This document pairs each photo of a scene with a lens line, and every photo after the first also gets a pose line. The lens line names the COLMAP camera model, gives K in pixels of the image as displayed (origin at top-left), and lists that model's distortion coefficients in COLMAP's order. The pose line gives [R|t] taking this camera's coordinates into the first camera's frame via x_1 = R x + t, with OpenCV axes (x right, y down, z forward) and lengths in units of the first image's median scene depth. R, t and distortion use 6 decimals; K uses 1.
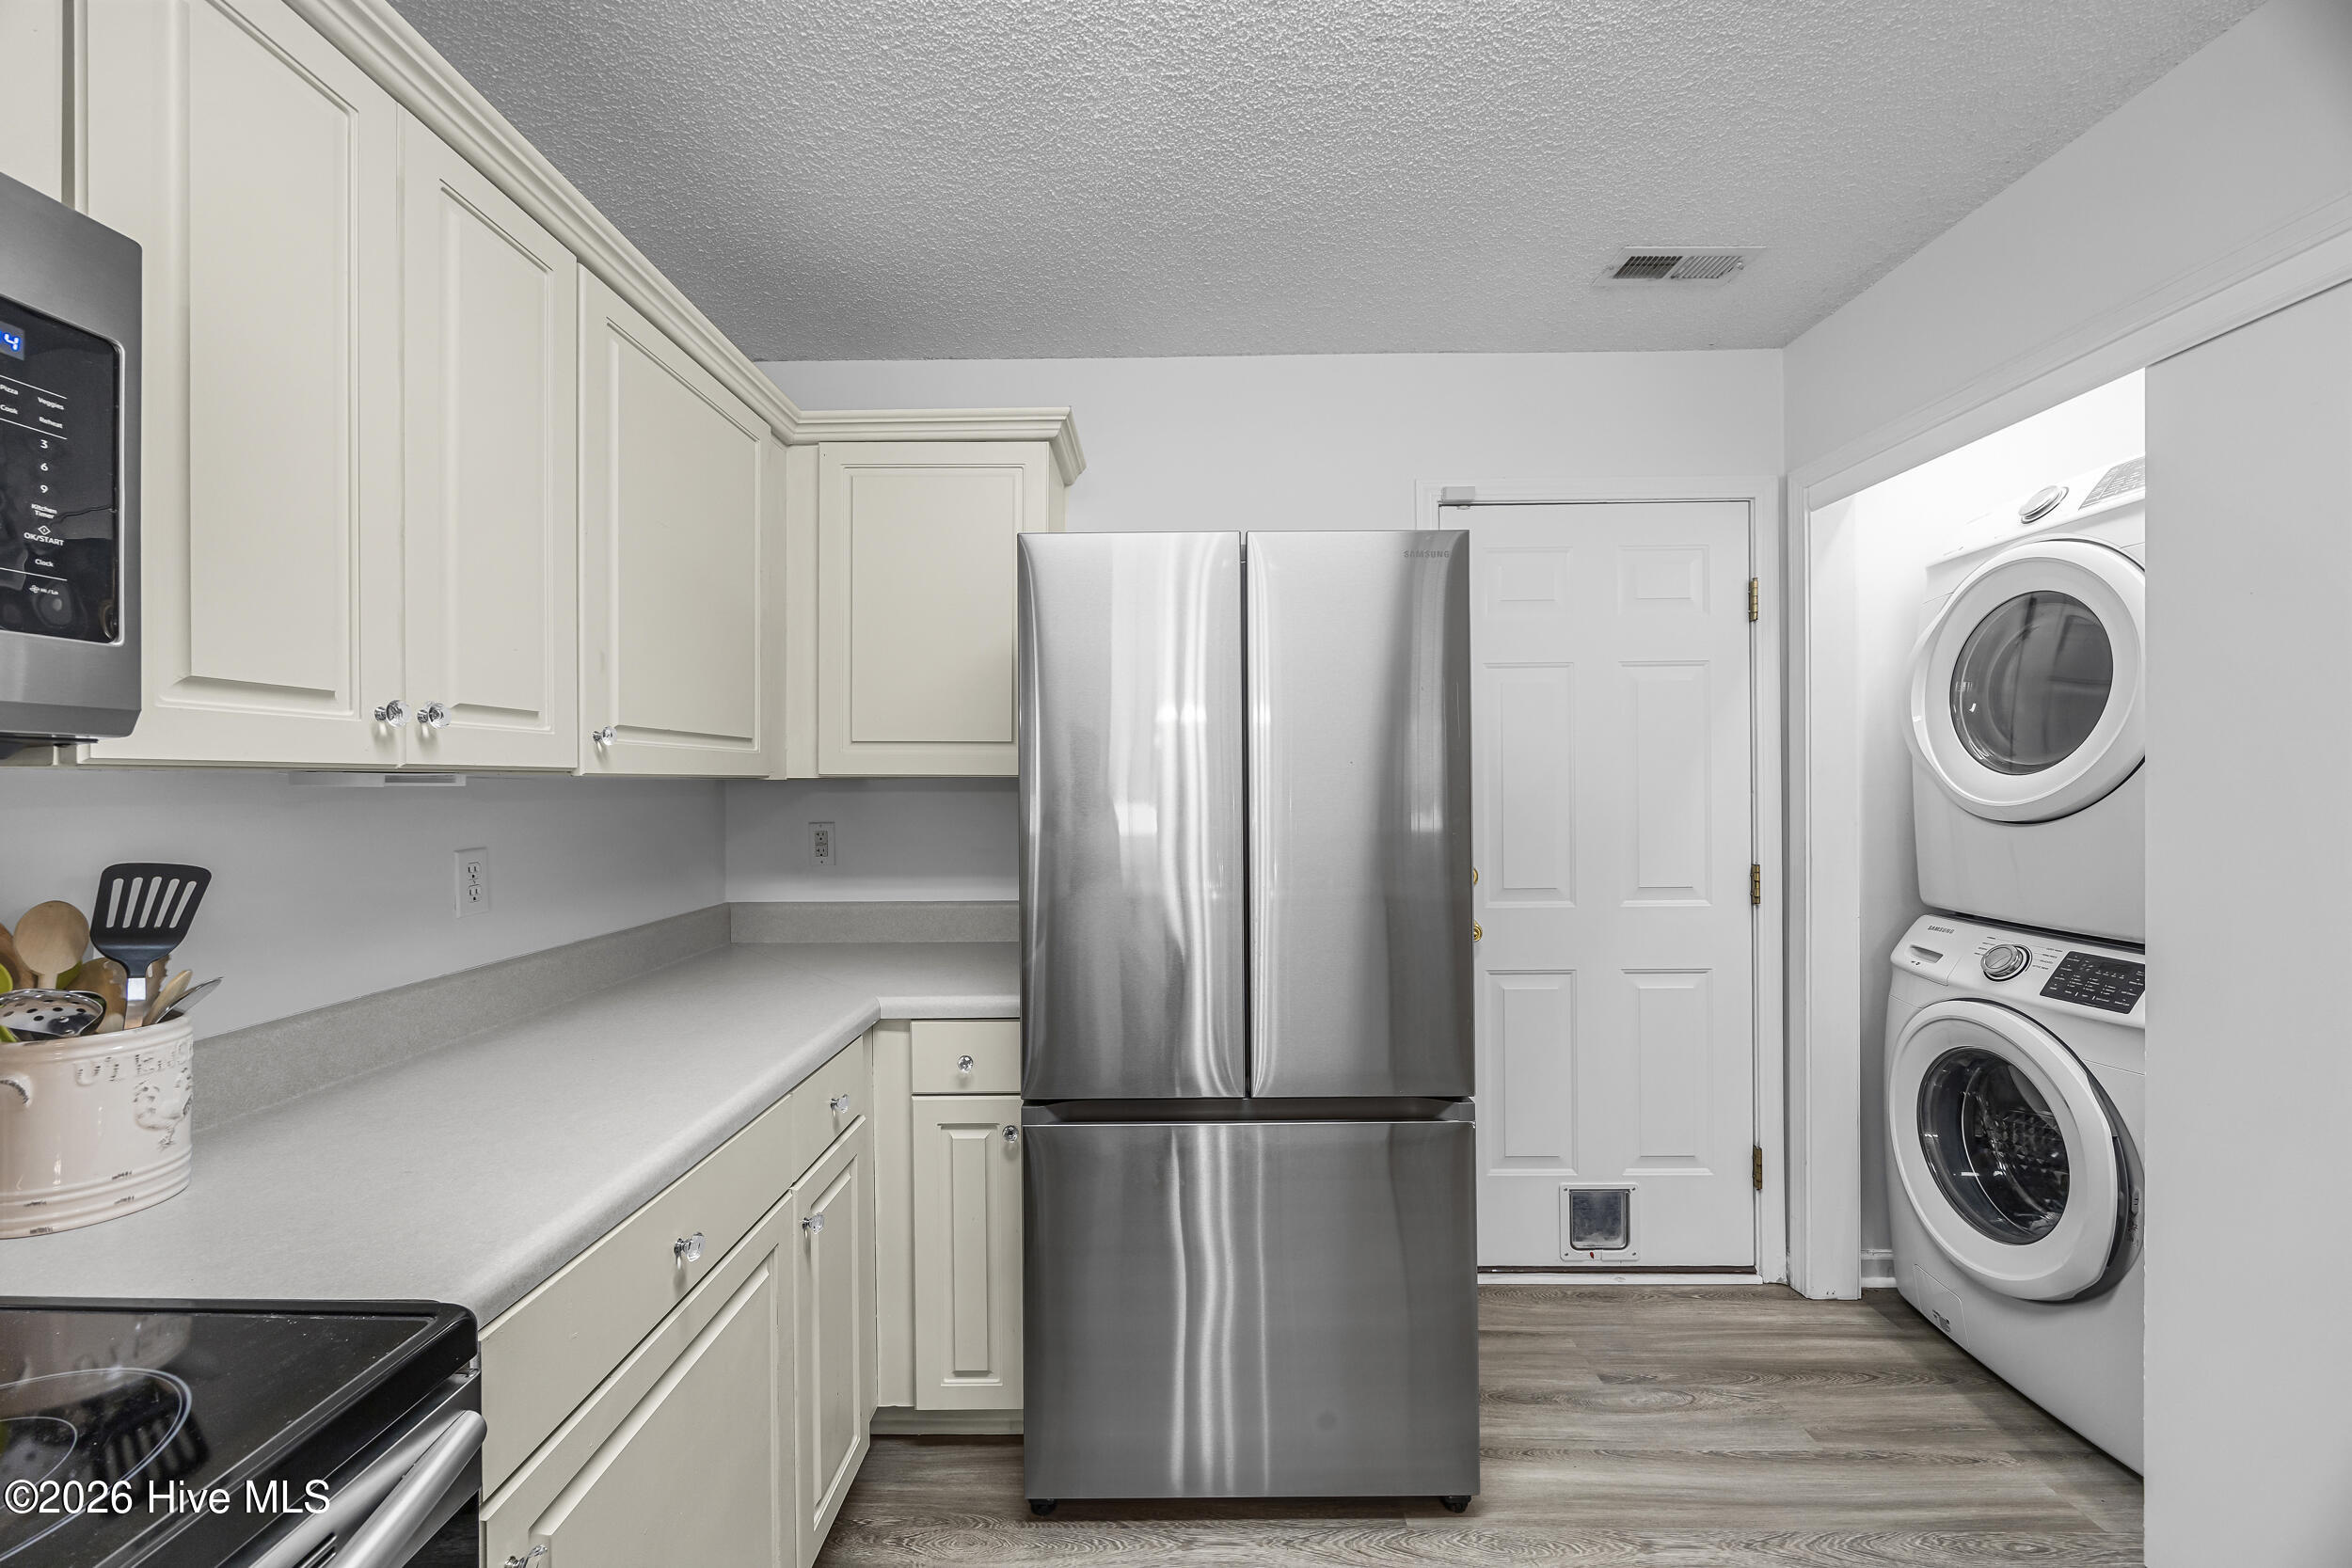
lens RADIAL K [[889.8, 0, 1179.1], [0, 889.8, 779.7], [0, 0, 1]] dist [-0.002509, -0.000489]
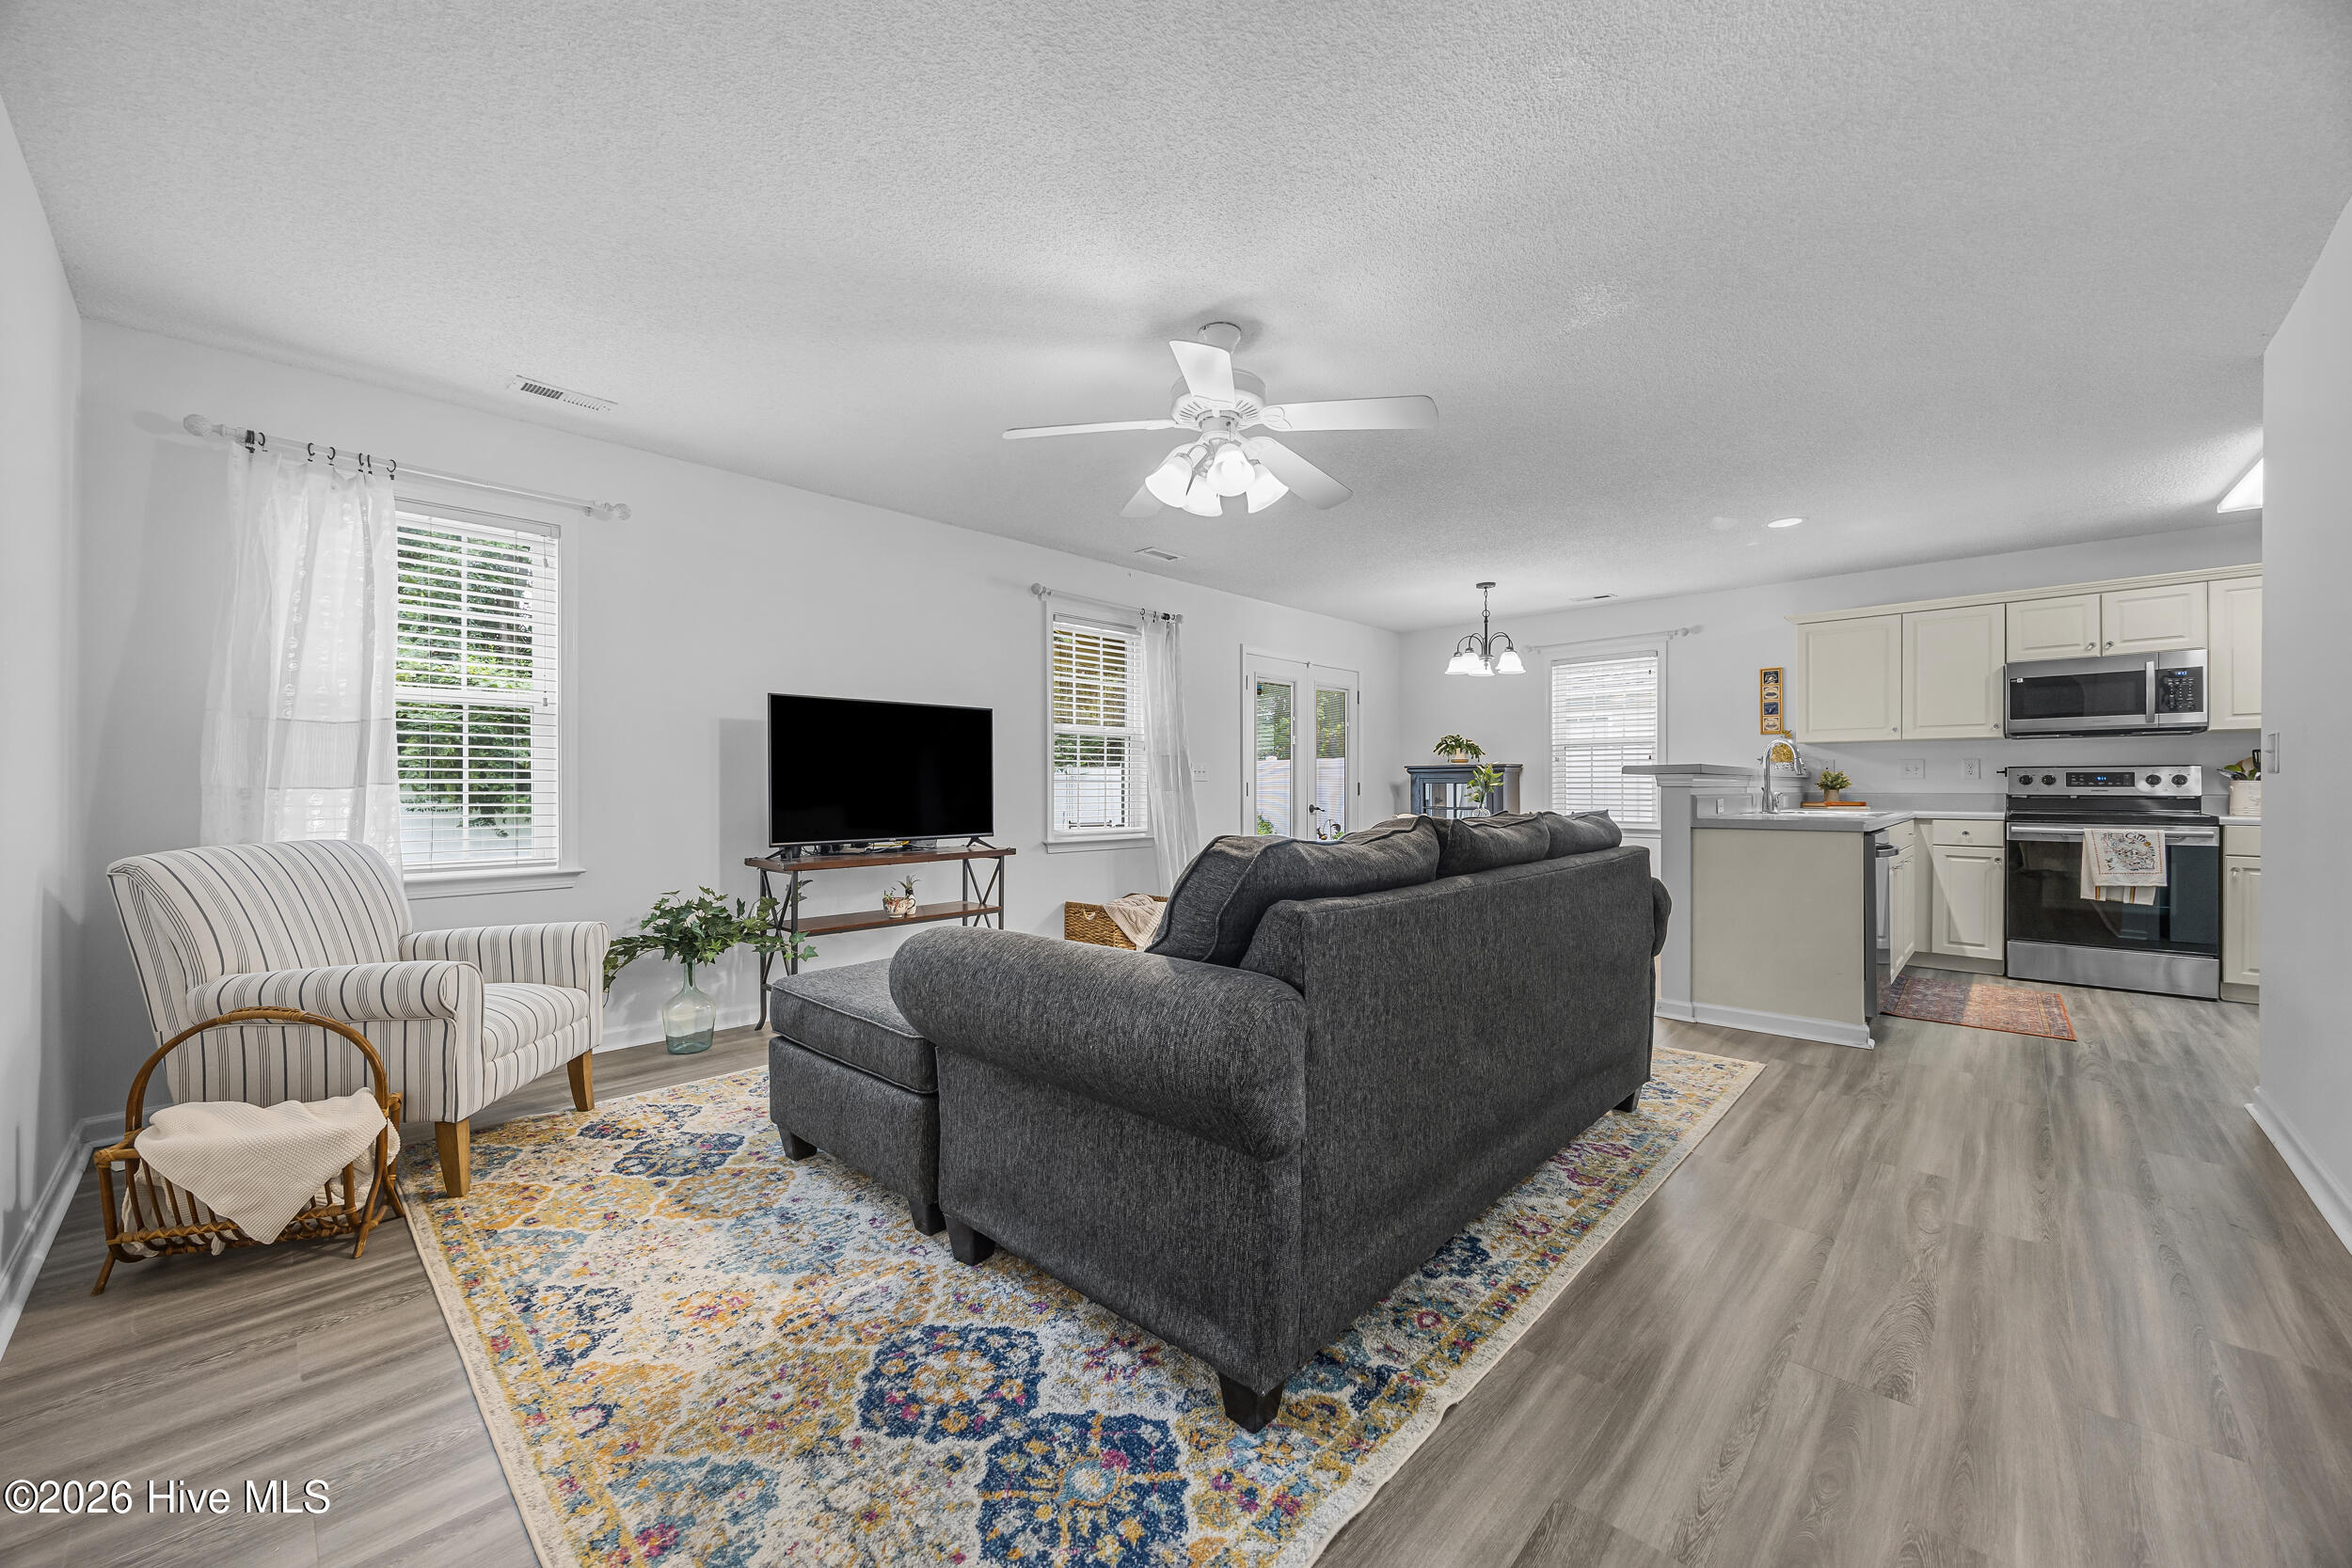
lens RADIAL K [[889.8, 0, 1165.8], [0, 889.8, 788.3], [0, 0, 1]] dist [-0.002509, -0.000489]
pose [[-0.688489, 0.006737, -0.725215, 4.961570], [0.008267, 0.999965, 0.001440, 0.190135], [0.725200, -0.005004, -0.688521, -0.029112]]
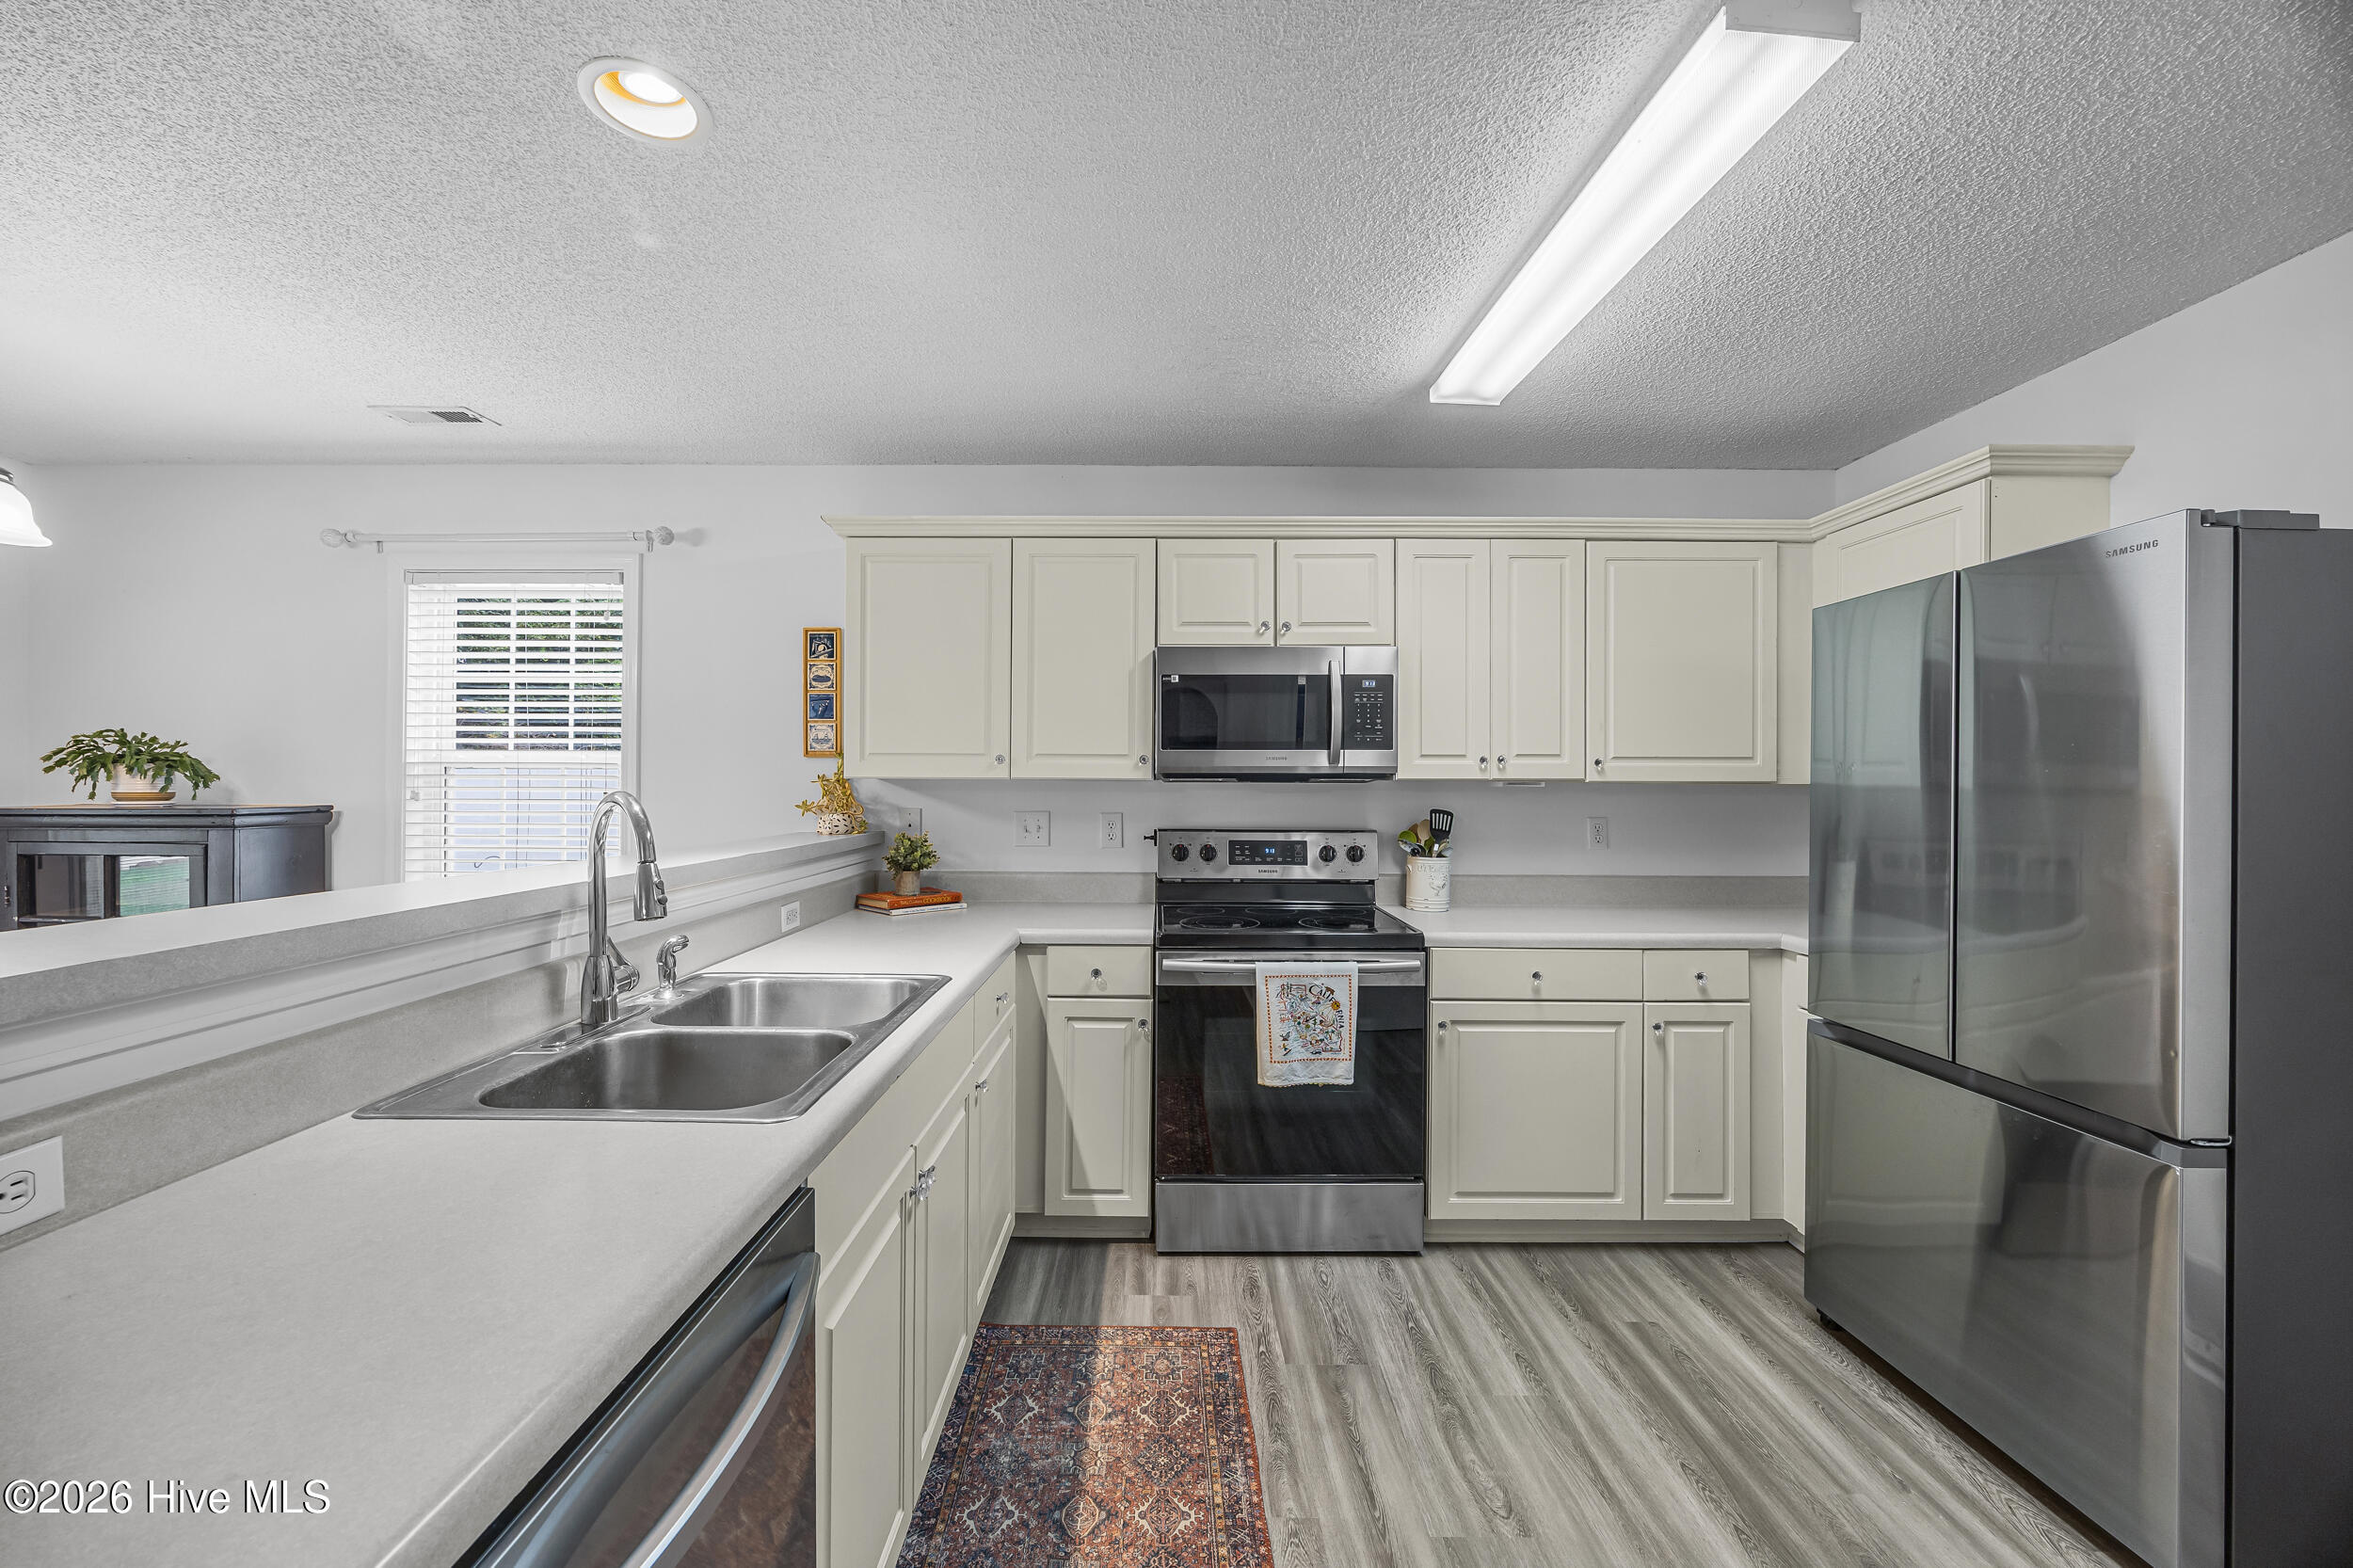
lens RADIAL K [[890.2, 0, 1159.8], [0, 890.2, 782.8], [0, 0, 1]] dist [-0.002509, -0.000489]
pose [[0.002354, 0.001607, -0.999996, 1.565293], [0.000463, 0.999999, 0.001608, -0.007010], [0.999997, -0.000467, 0.002353, -0.030396]]
